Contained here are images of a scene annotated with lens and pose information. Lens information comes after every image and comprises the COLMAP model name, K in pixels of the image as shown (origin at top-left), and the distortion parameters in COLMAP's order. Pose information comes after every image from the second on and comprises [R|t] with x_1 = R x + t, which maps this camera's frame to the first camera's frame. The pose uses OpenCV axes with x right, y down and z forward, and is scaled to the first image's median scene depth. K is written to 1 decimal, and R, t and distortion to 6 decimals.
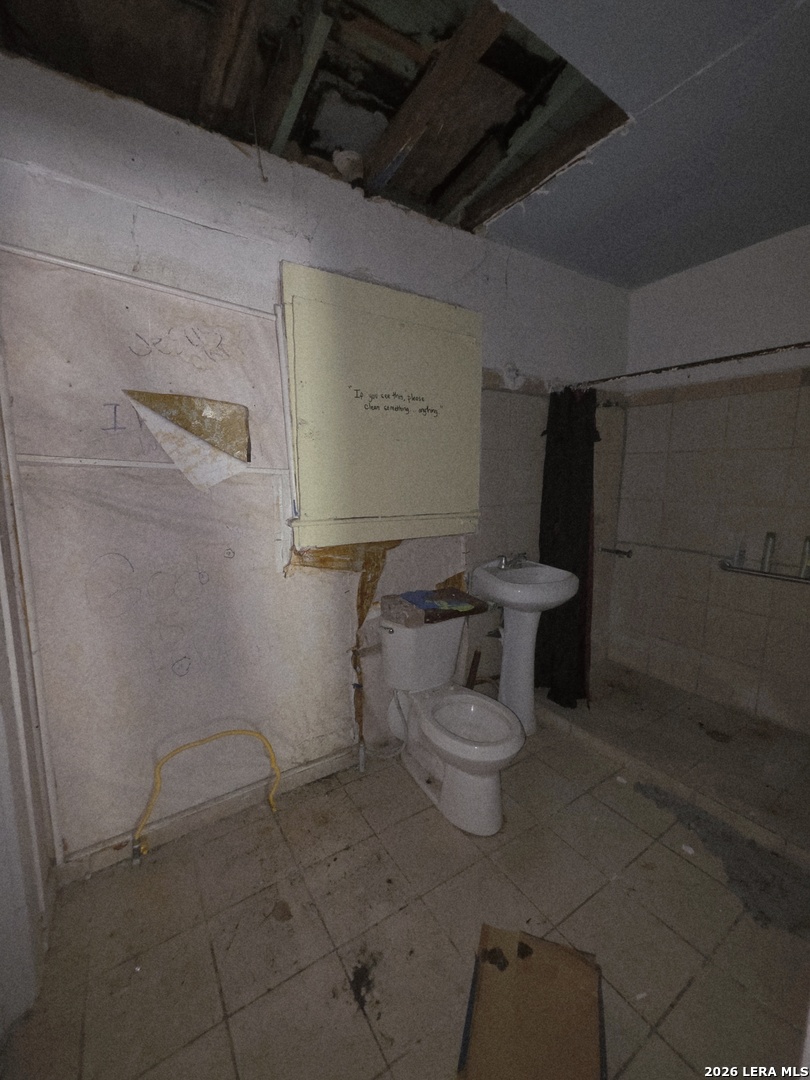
lens RADIAL K [[435.1, 0, 406.2], [0, 435.1, 538.2], [0, 0, 1]] dist [0.003895, -0.000251]
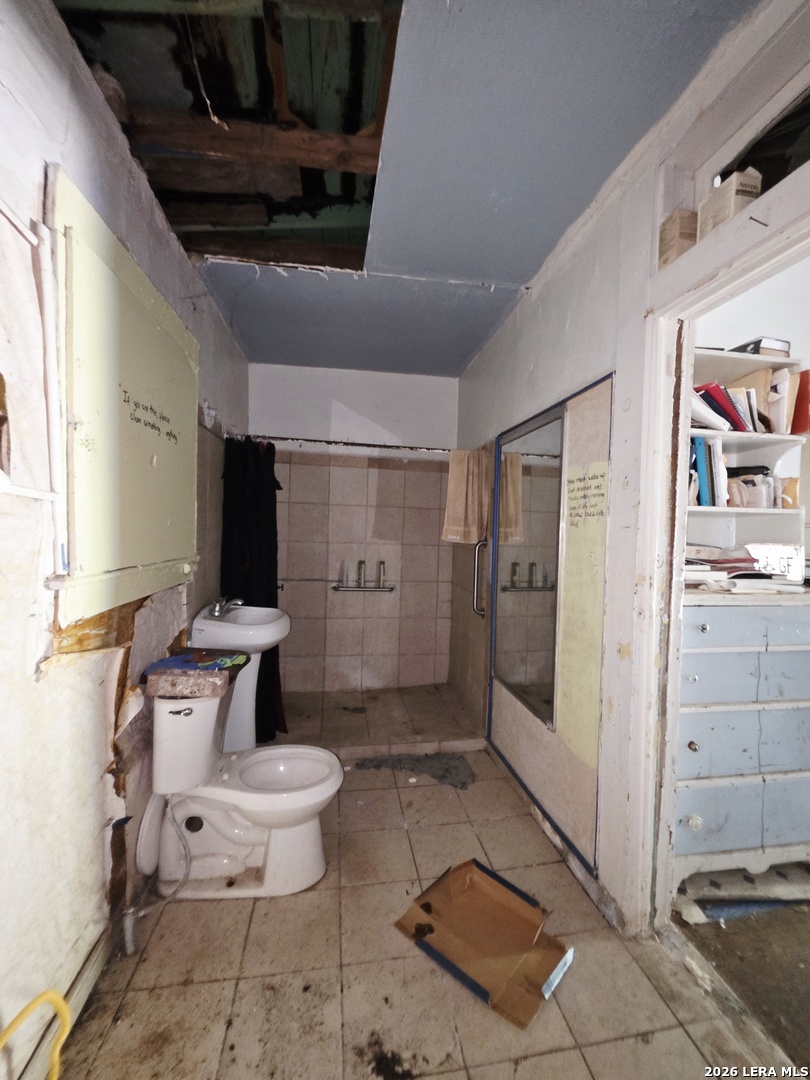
lens RADIAL K [[435.1, 0, 406.2], [0, 435.1, 538.2], [0, 0, 1]] dist [0.003895, -0.000251]
pose [[0.407285, -0.009413, 0.913253, -0.608199], [0.106989, 0.993554, -0.037473, -0.022314], [-0.907013, 0.112970, 0.405666, 0.322464]]
